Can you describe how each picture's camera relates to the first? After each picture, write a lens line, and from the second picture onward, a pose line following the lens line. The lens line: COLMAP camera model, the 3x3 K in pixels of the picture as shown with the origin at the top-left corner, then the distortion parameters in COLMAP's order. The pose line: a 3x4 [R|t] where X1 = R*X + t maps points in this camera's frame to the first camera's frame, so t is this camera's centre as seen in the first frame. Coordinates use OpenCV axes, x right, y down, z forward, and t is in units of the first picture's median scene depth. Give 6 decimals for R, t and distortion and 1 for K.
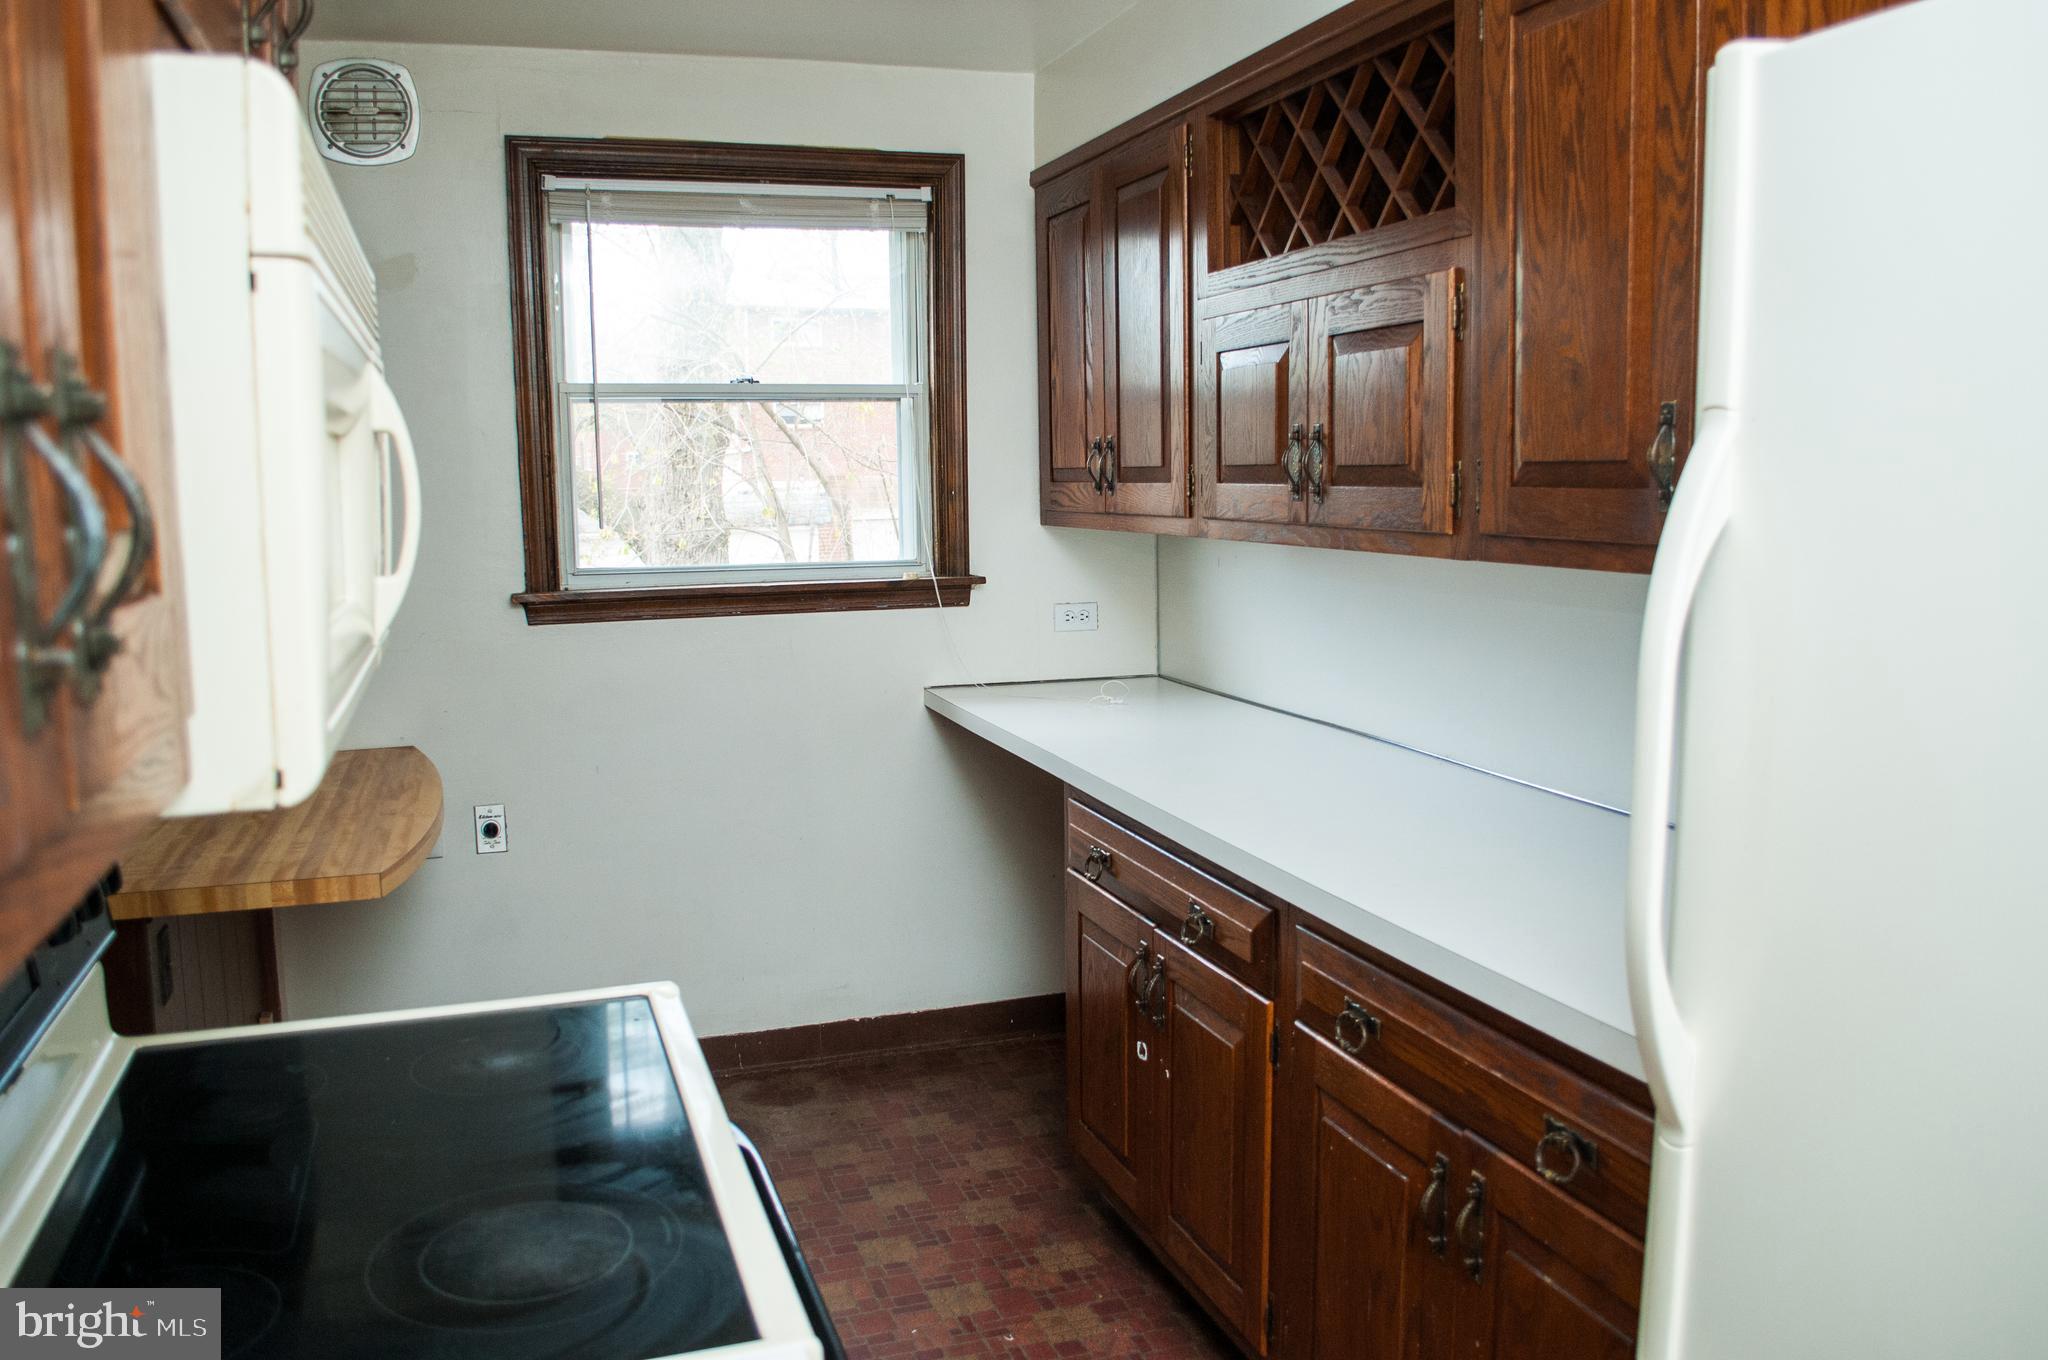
lens RADIAL K [[1639.2, 0, 1022.0], [0, 1639.2, 688.7], [0, 0, 1]] dist [-0.081472, 0.008348]
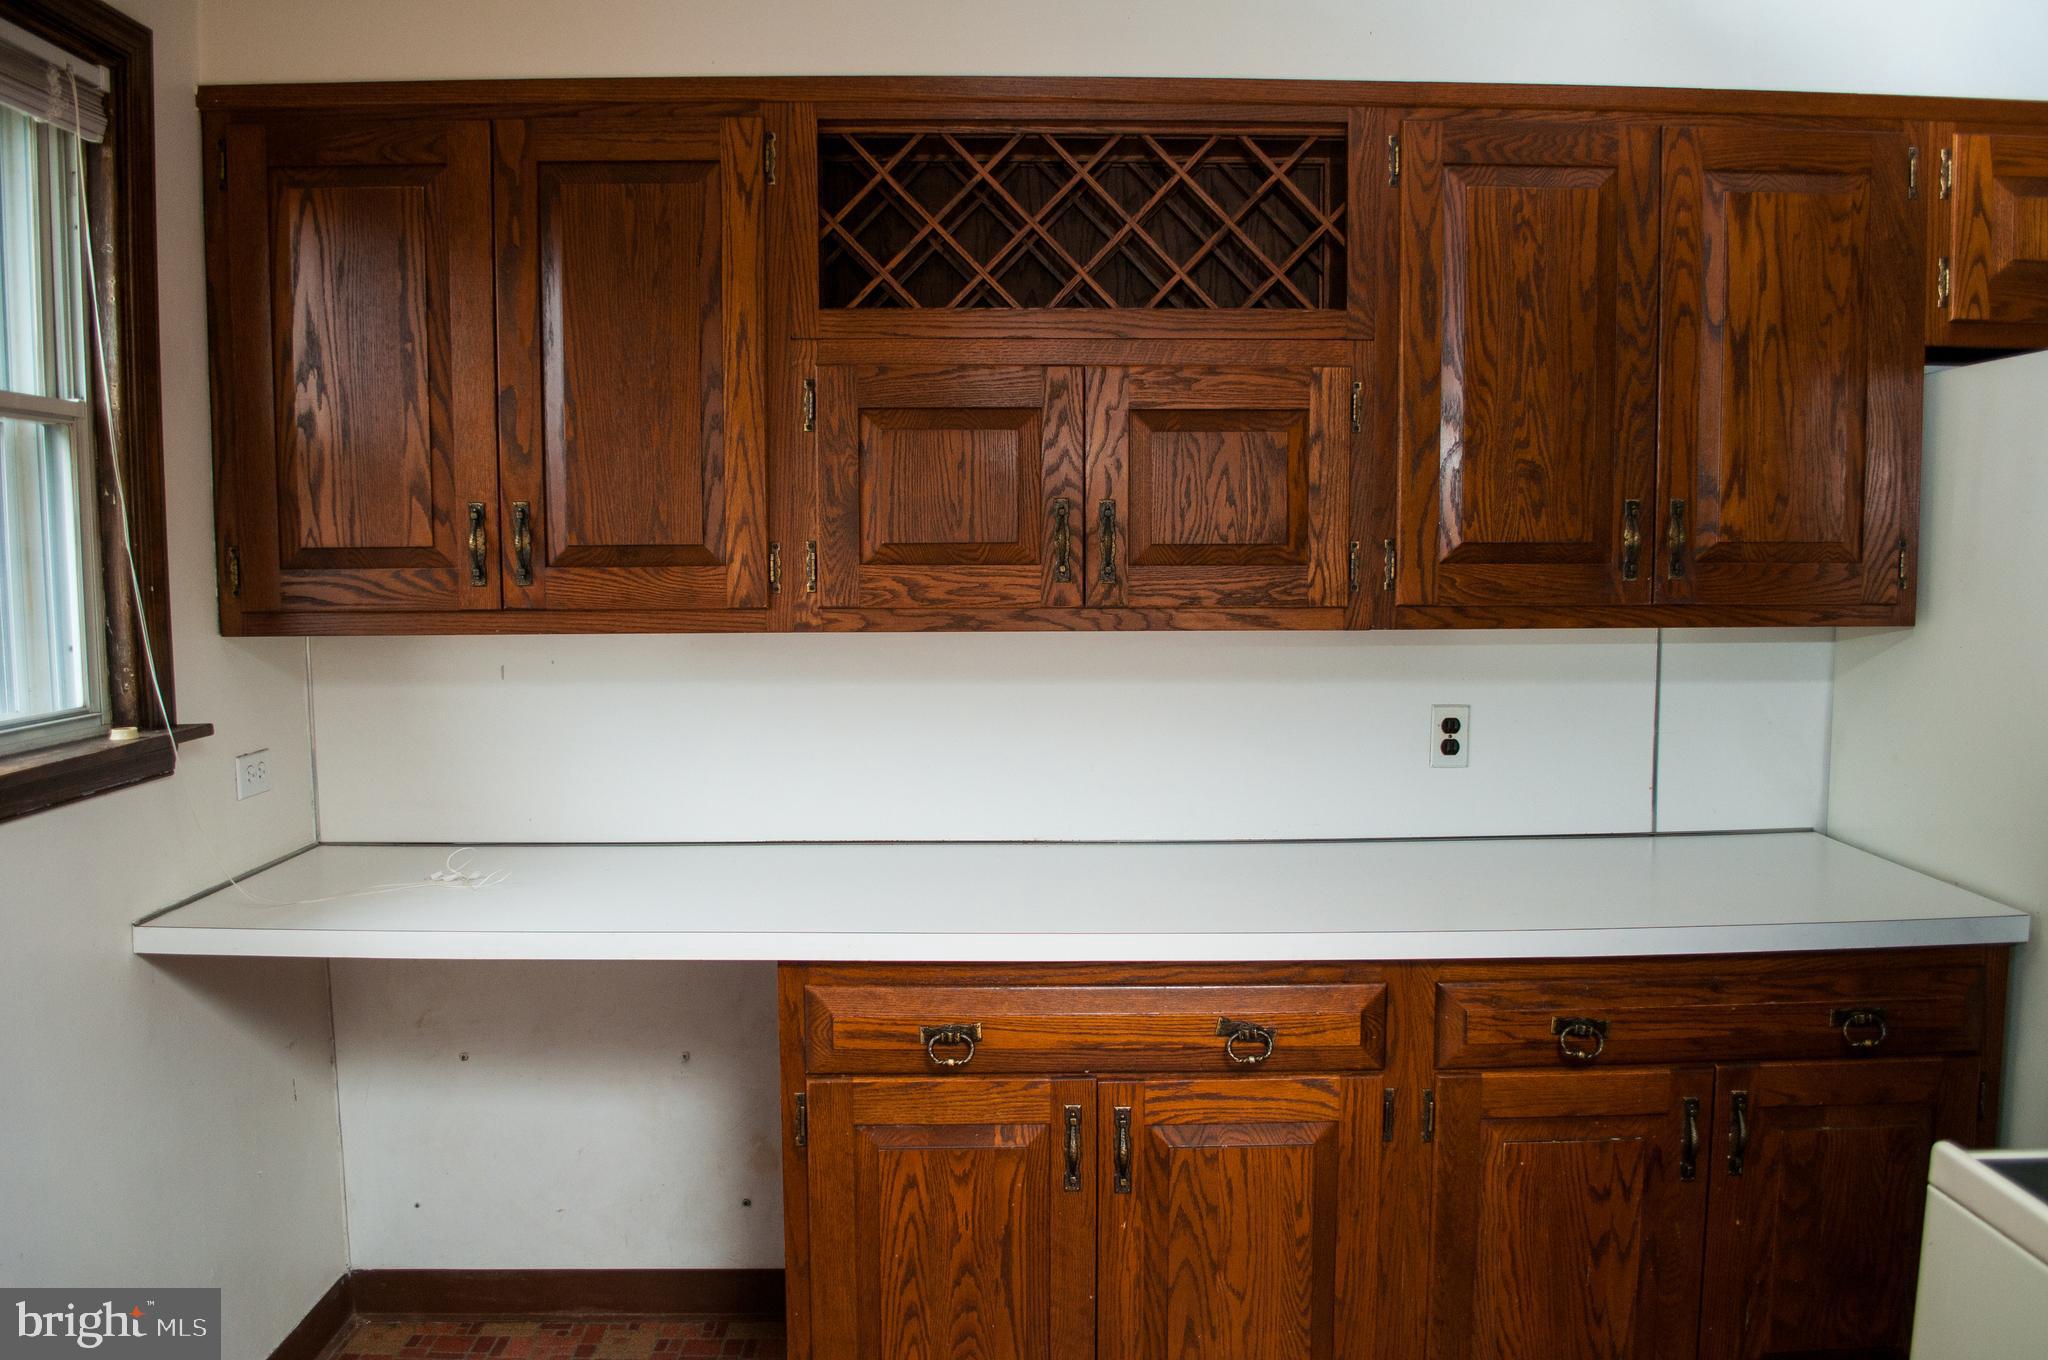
lens RADIAL K [[1597.0, 0, 1024.0], [0, 1597.0, 680.0], [0, 0, 1]] dist [-0.078061, -0.001976]
pose [[0.288729, -0.069784, 0.954864, -0.783130], [0.126613, 0.991364, 0.034166, -0.104965], [-0.949002, 0.111034, 0.295071, 0.849539]]
